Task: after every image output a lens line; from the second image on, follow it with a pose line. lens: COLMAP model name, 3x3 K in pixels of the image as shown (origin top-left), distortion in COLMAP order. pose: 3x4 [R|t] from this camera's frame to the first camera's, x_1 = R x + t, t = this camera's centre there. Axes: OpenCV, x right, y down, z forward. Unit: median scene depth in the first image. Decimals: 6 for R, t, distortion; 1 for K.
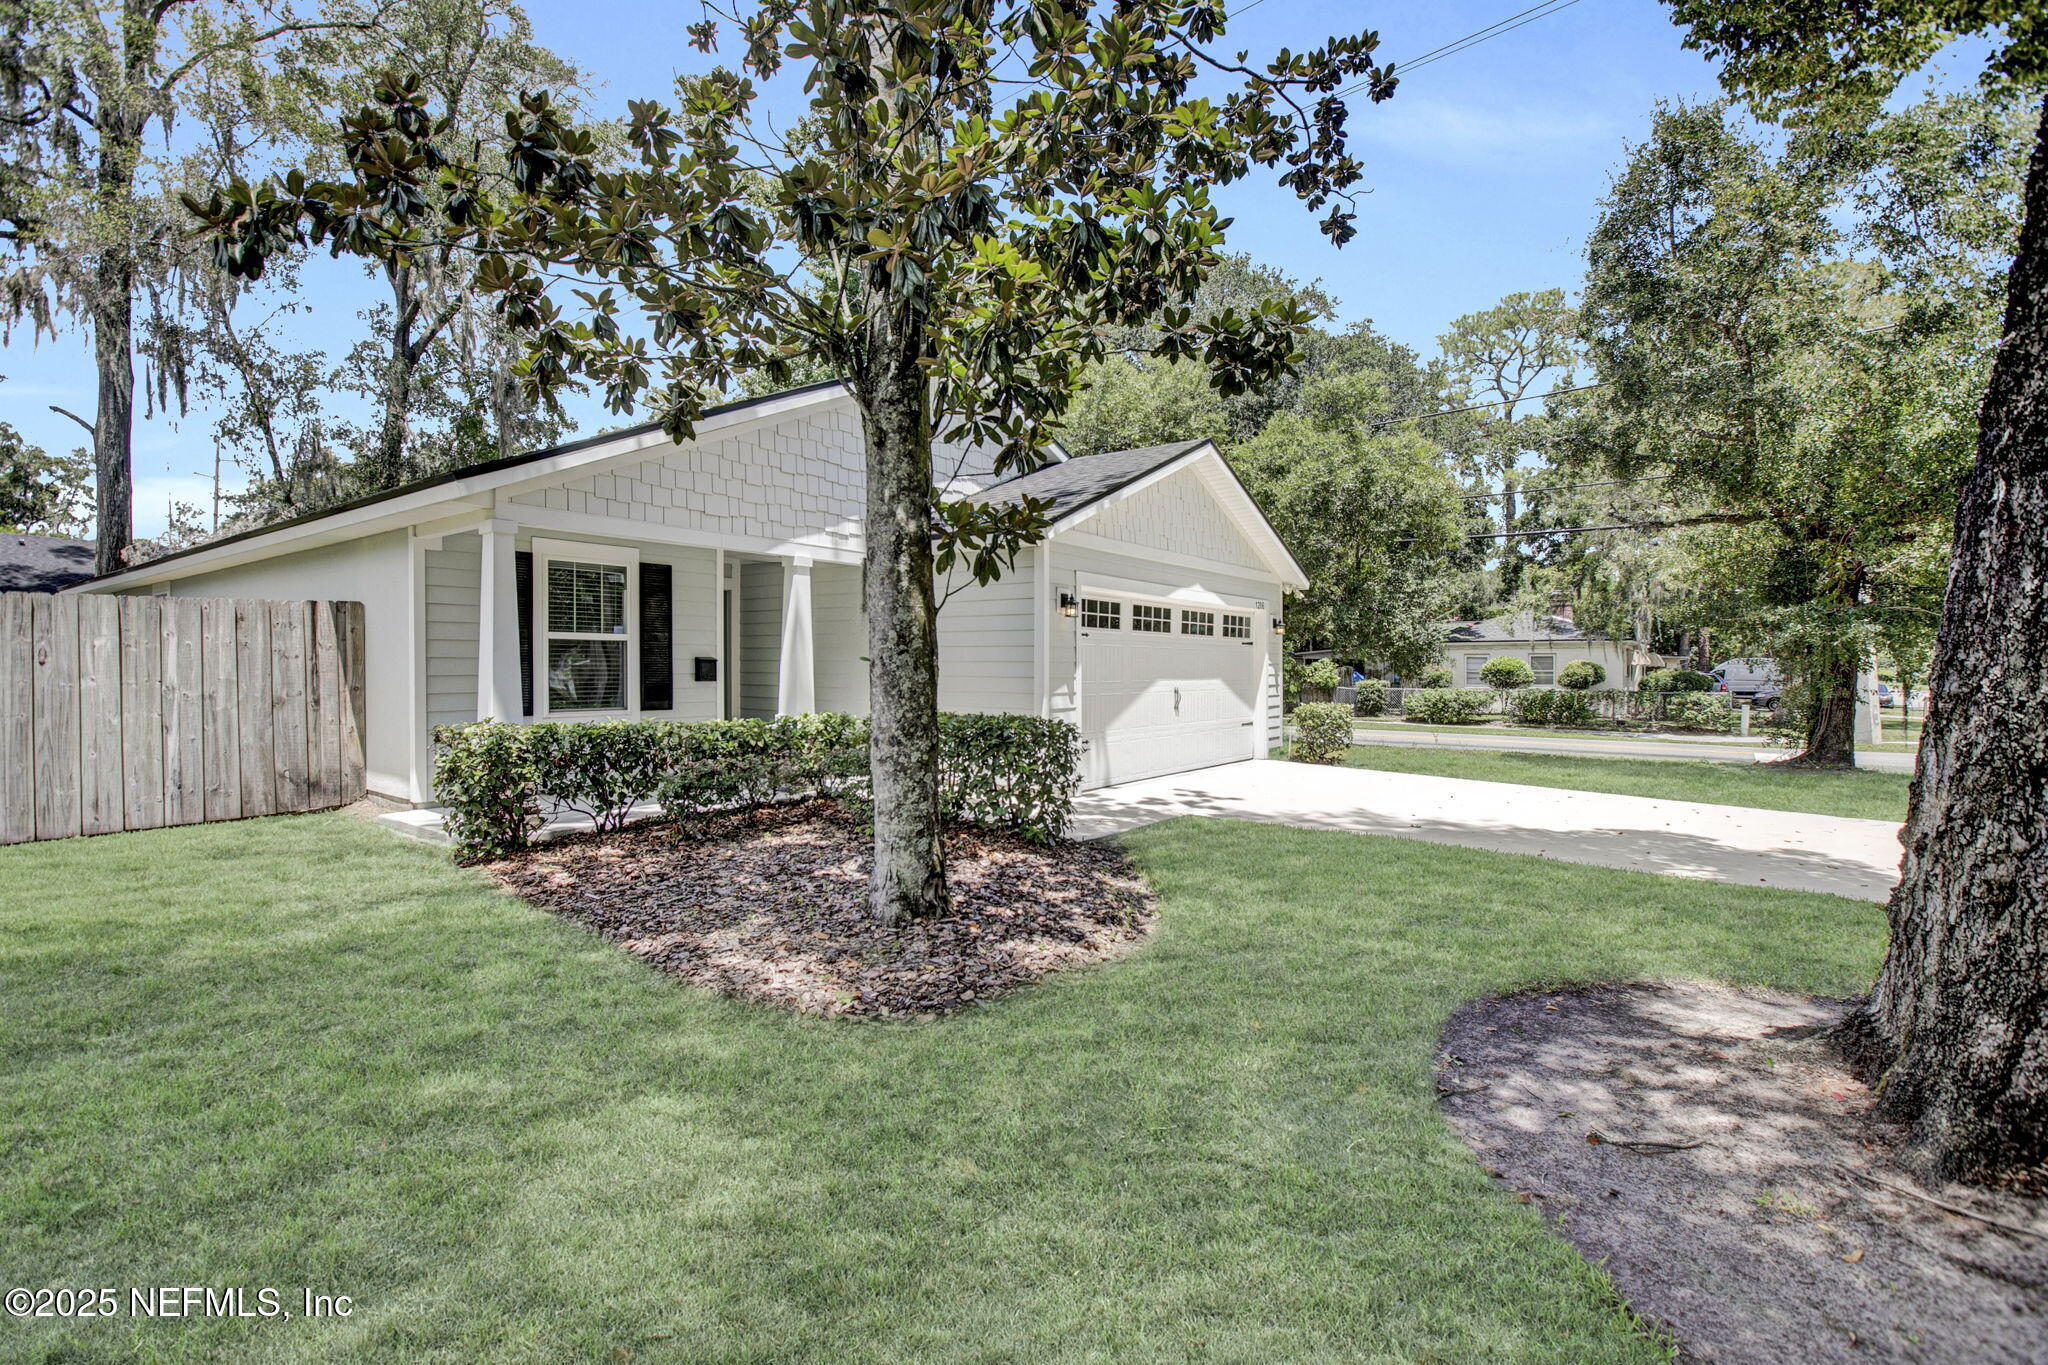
lens RADIAL K [[959.3, 0, 1020.1], [0, 959.3, 685.9], [0, 0, 1]] dist [-0.001492, 0.000078]
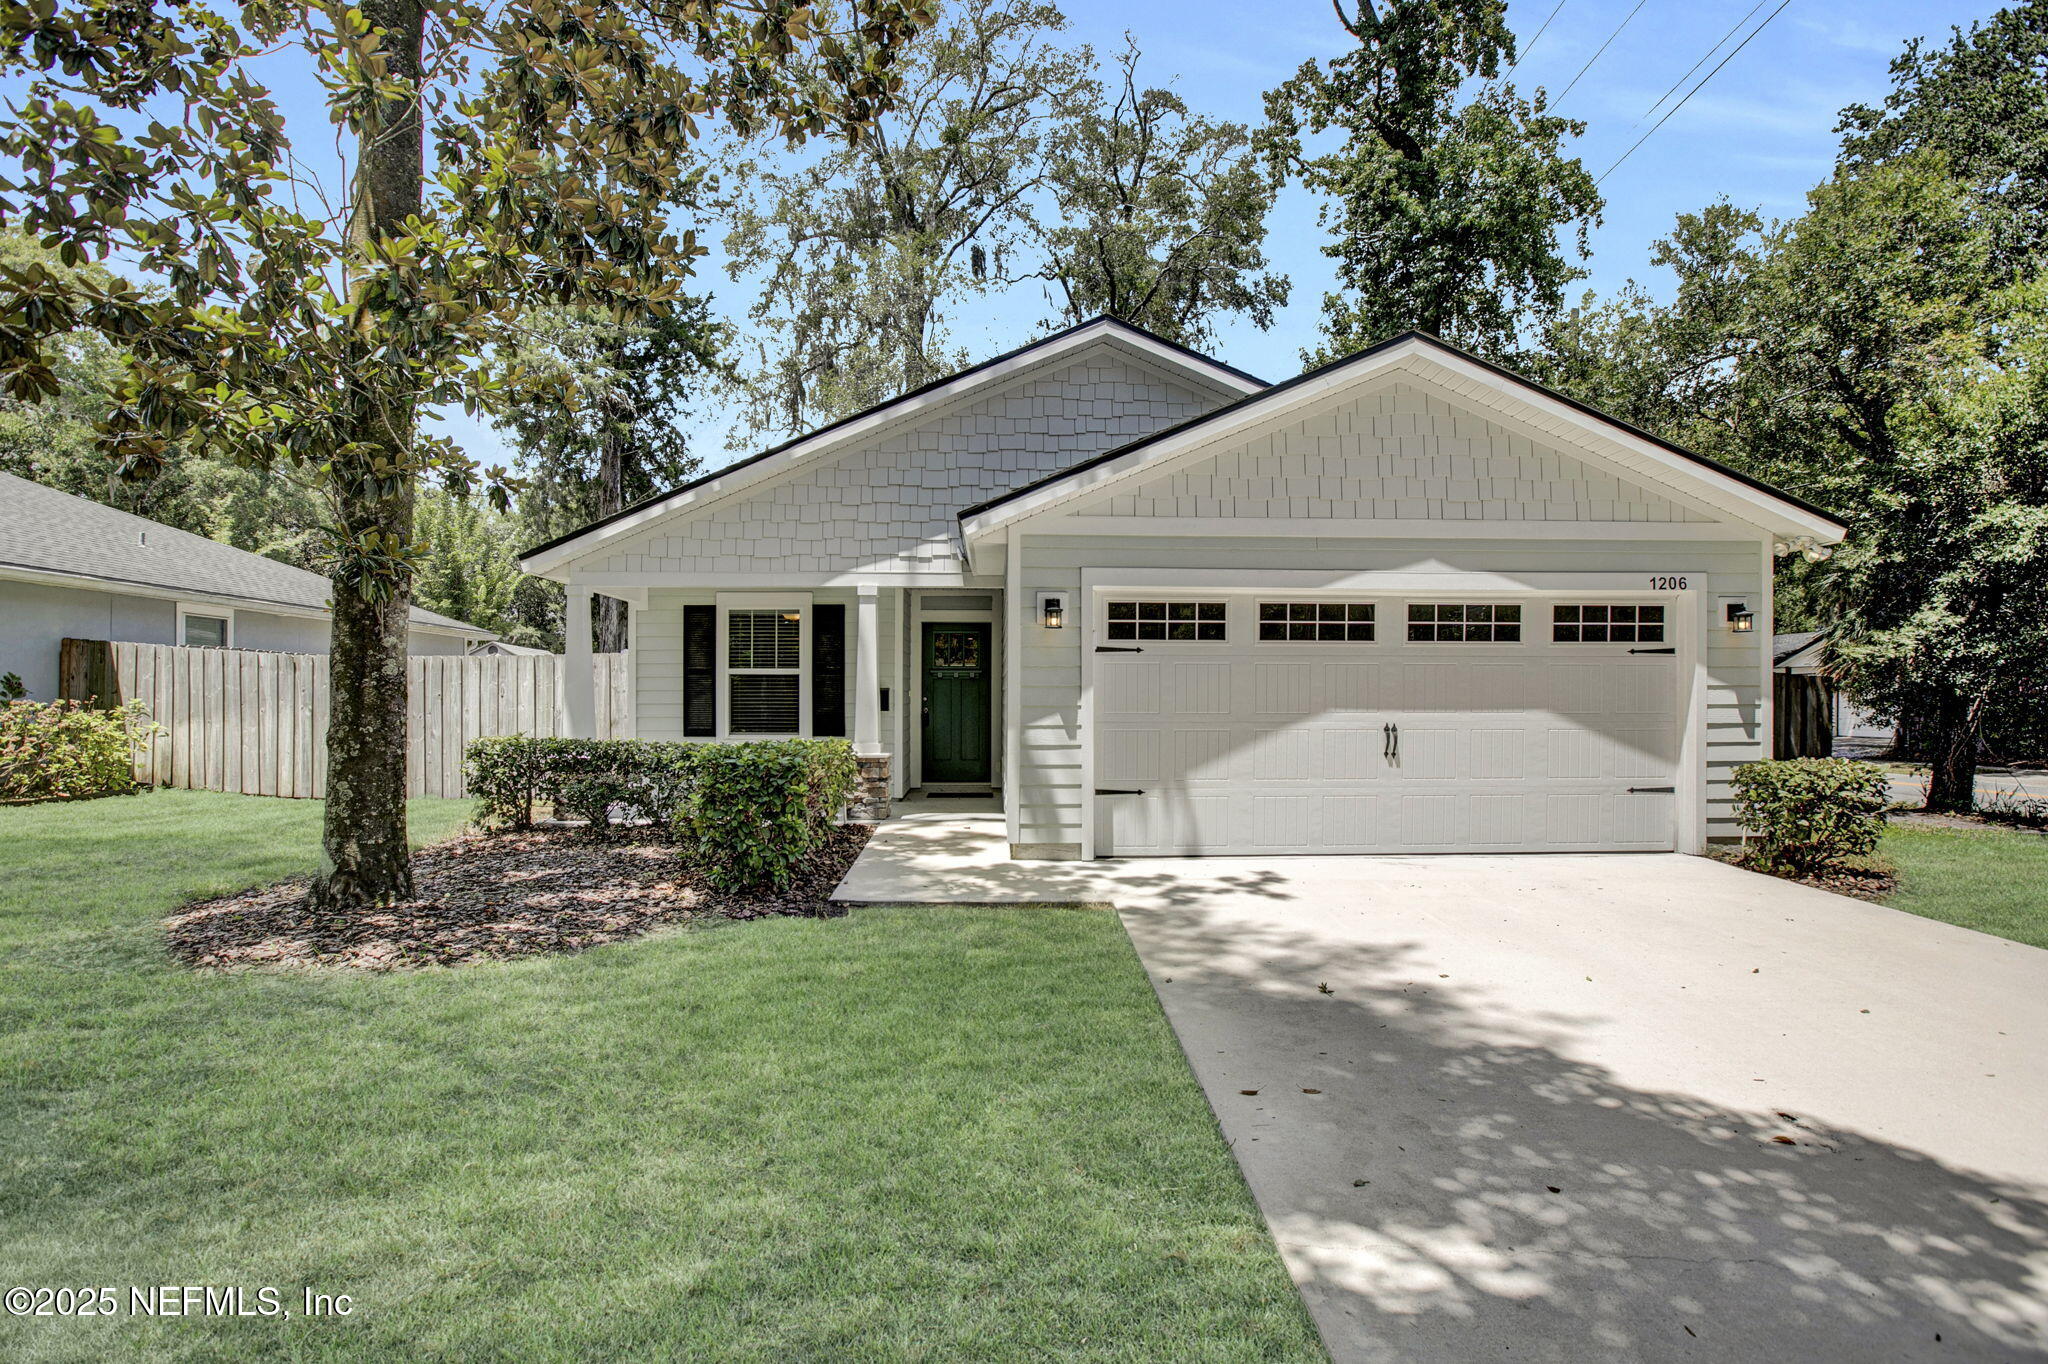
lens RADIAL K [[959.3, 0, 1027.0], [0, 959.3, 688.3], [0, 0, 1]] dist [-0.001492, 0.000078]
pose [[0.632070, -0.019241, -0.774673, 0.611780], [-0.017684, 0.999073, -0.039243, 0.009055], [0.774710, 0.038503, 0.631144, 0.467334]]
